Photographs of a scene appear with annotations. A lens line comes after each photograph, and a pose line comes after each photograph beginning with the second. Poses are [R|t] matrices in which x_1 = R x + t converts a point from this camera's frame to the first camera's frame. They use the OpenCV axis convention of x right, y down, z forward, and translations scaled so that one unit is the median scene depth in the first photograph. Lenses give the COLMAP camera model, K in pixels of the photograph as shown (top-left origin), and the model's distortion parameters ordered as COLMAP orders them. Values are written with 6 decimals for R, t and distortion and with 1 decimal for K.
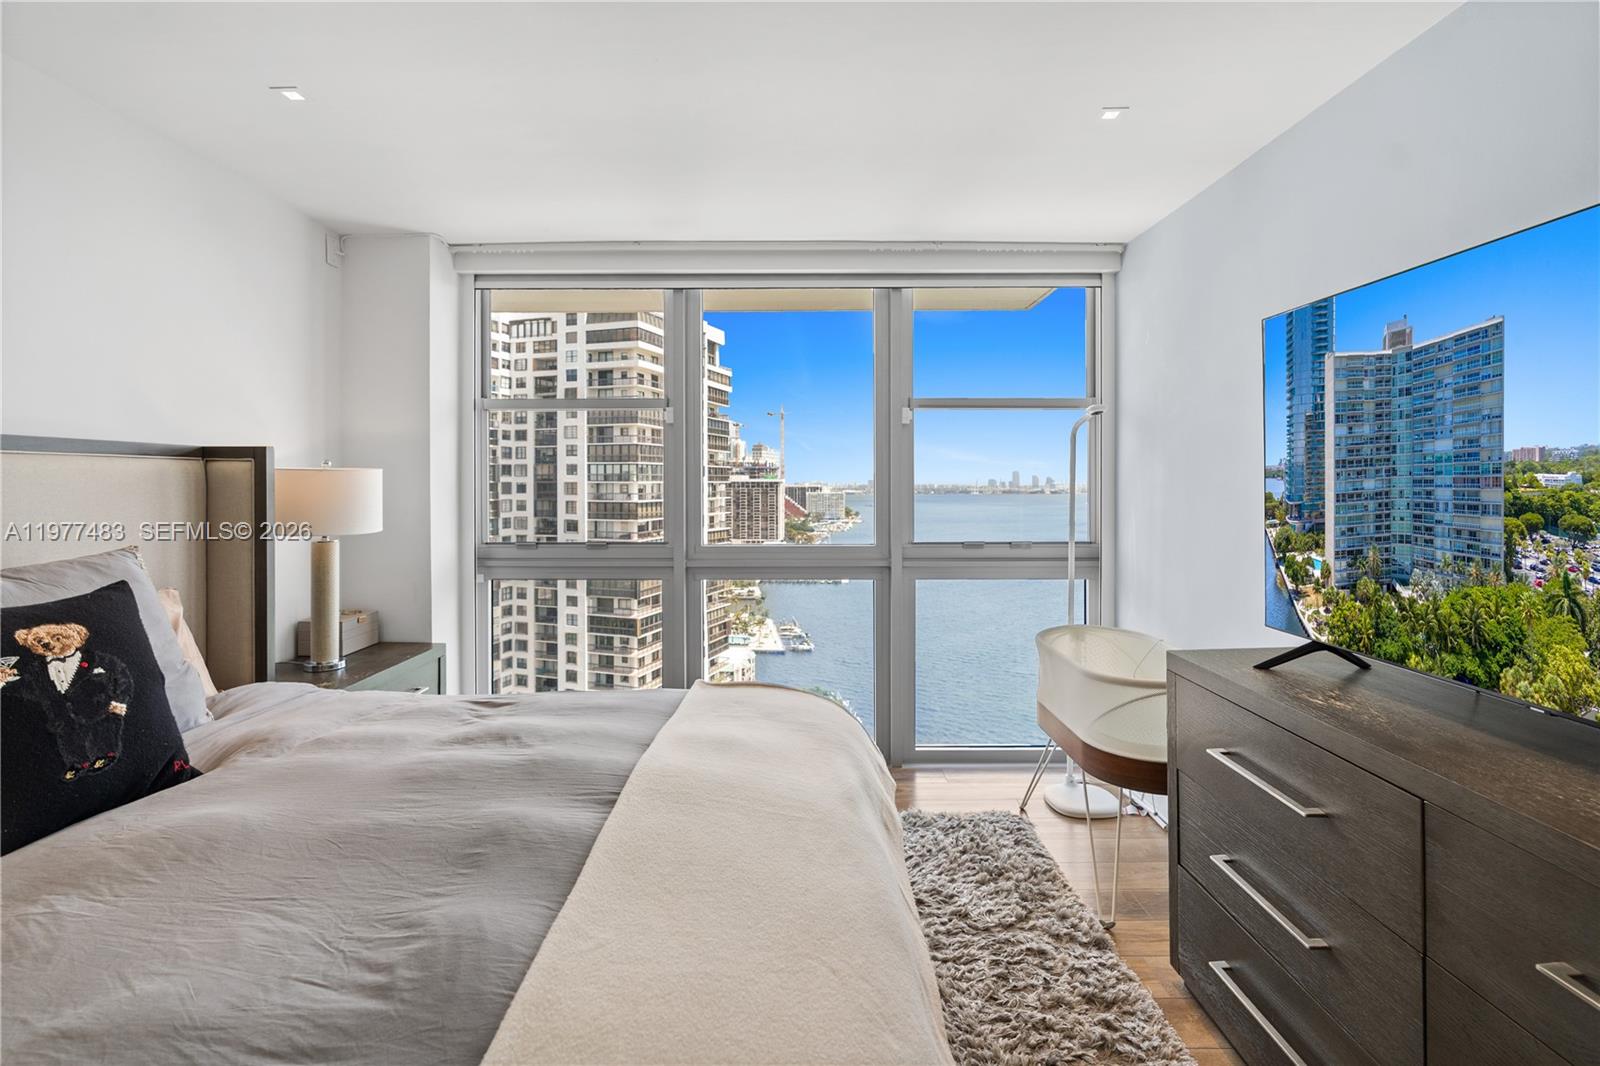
lens RADIAL K [[739.1, 0, 798.7], [0, 739.1, 485.5], [0, 0, 1]] dist [0.000556, 0.000526]
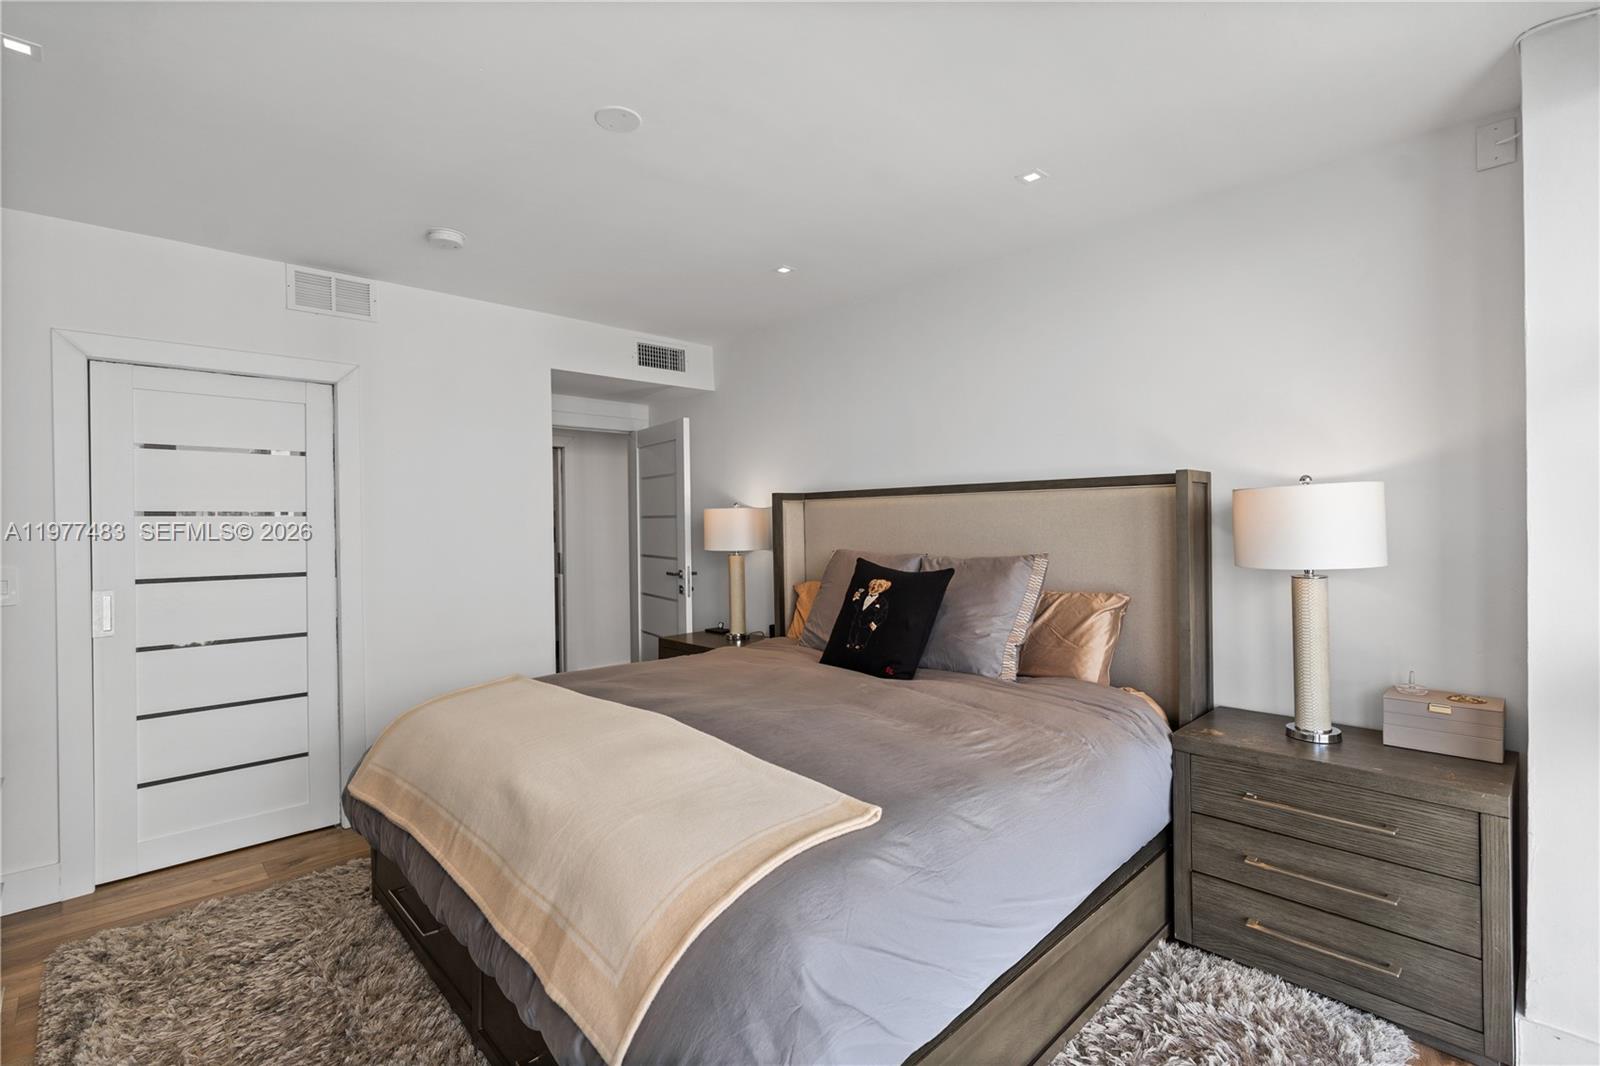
lens RADIAL K [[728.5, 0, 801.0], [0, 728.5, 524.4], [0, 0, 1]] dist [-0.000719, 0.000397]
pose [[-0.719706, 0.008583, -0.694226, 0.256477], [0.010080, 0.999947, 0.001913, 0.013174], [0.694206, -0.005621, -0.719754, 1.048868]]
